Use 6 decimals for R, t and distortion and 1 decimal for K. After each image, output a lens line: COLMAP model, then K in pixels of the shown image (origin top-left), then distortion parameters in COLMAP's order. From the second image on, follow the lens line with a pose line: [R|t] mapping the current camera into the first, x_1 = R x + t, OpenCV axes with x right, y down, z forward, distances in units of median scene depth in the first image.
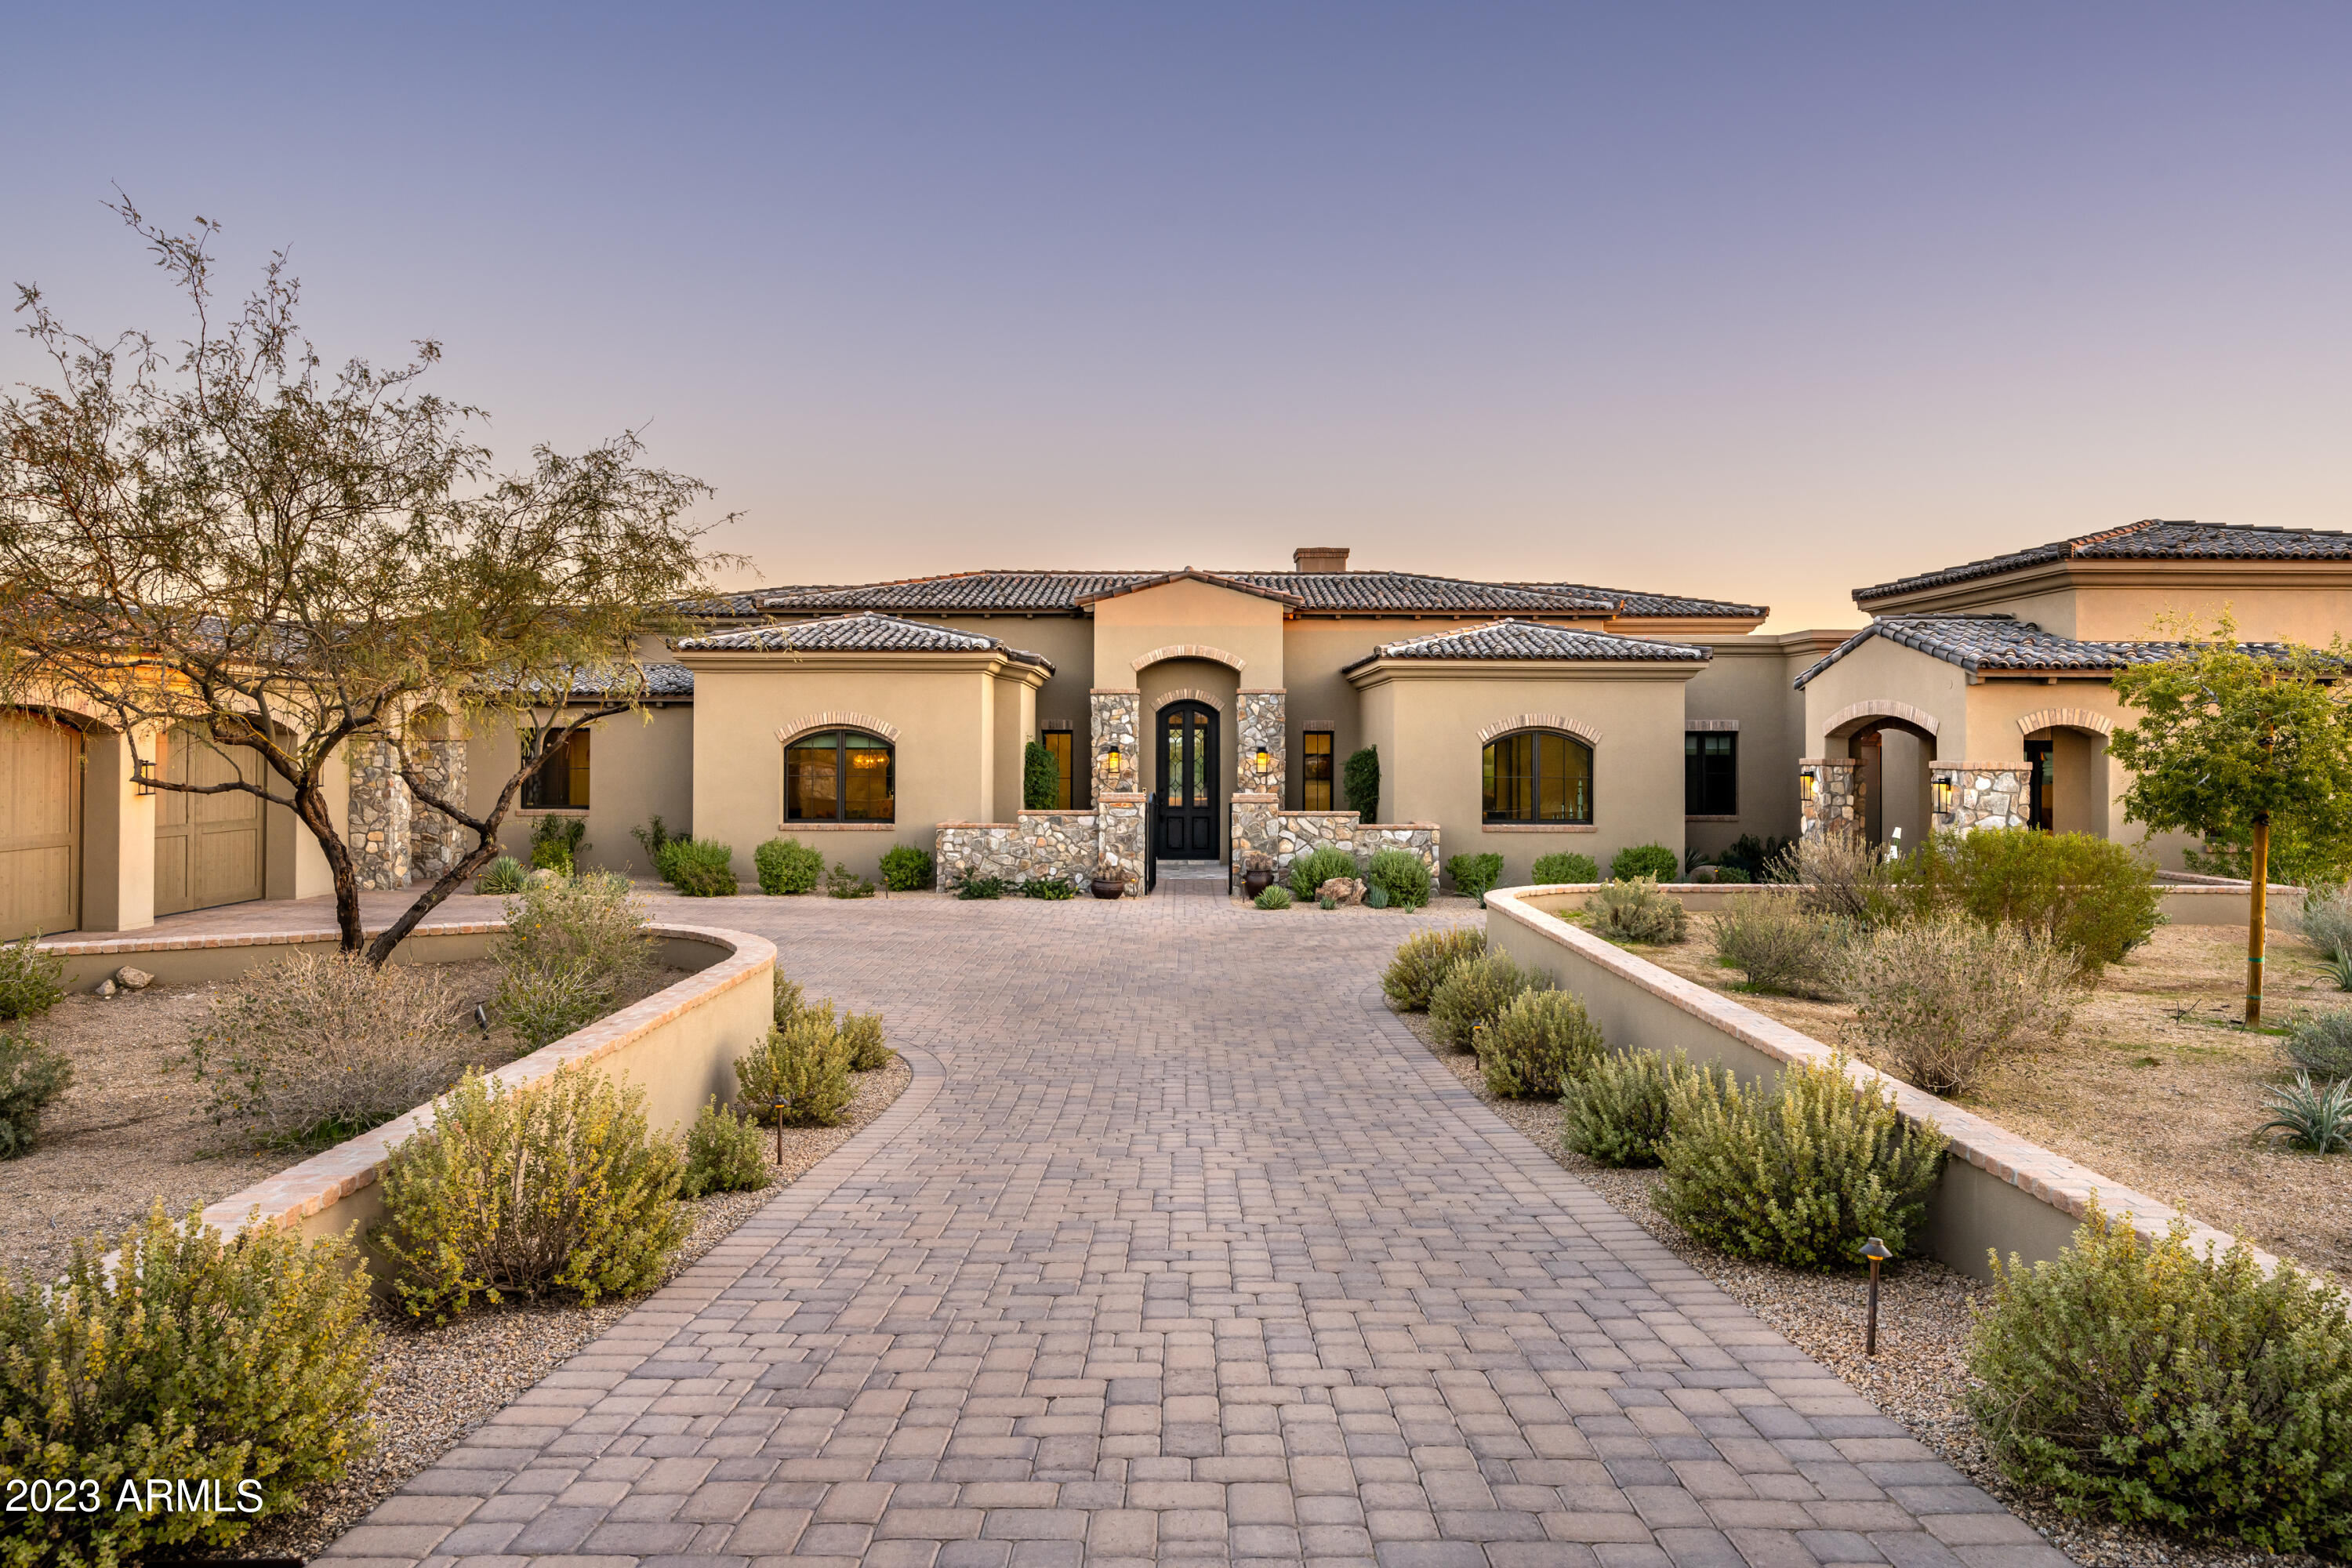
lens RADIAL K [[1467.5, 0, 1157.1], [0, 1467.5, 752.5], [0, 0, 1]] dist [-0.003396, -0.001660]
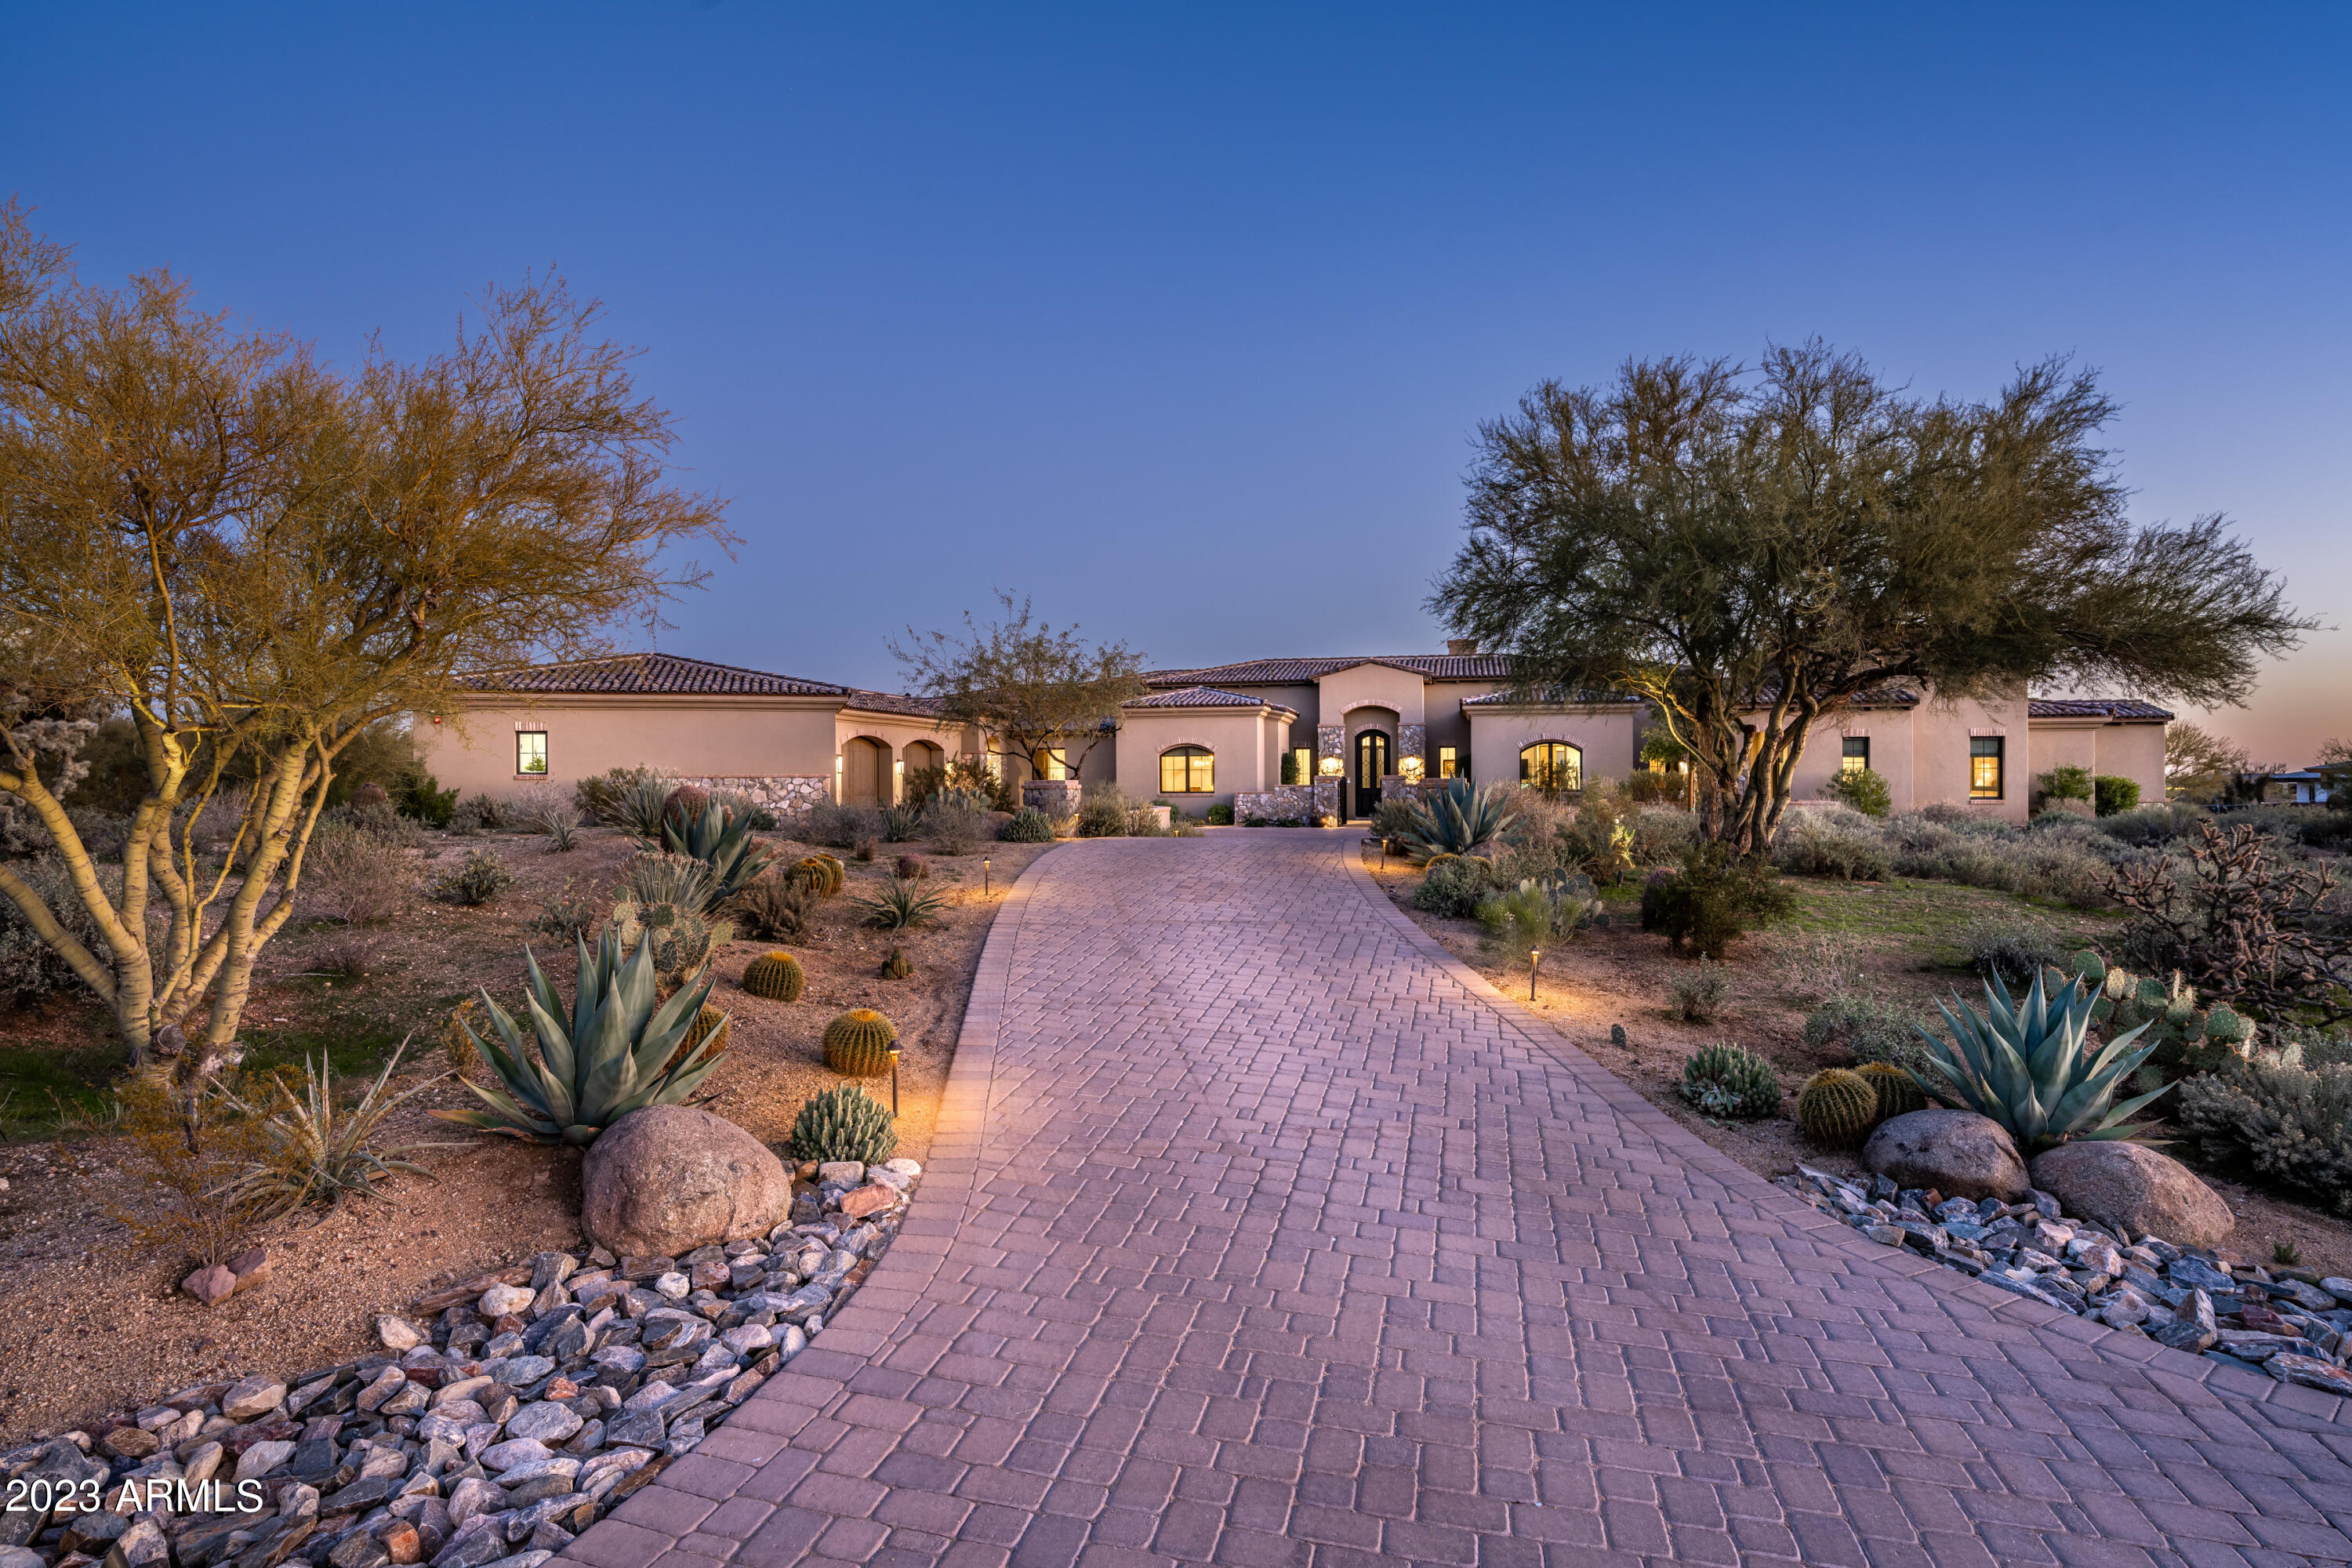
lens RADIAL K [[1174.5, 0, 1180.6], [0, 1174.5, 791.8], [0, 0, 1]] dist [-0.003730, 0.000385]
pose [[0.977444, -0.004870, -0.211137, 0.112427], [0.006575, 0.999951, 0.007374, 0.034634], [0.211091, -0.008596, 0.977429, -0.562832]]
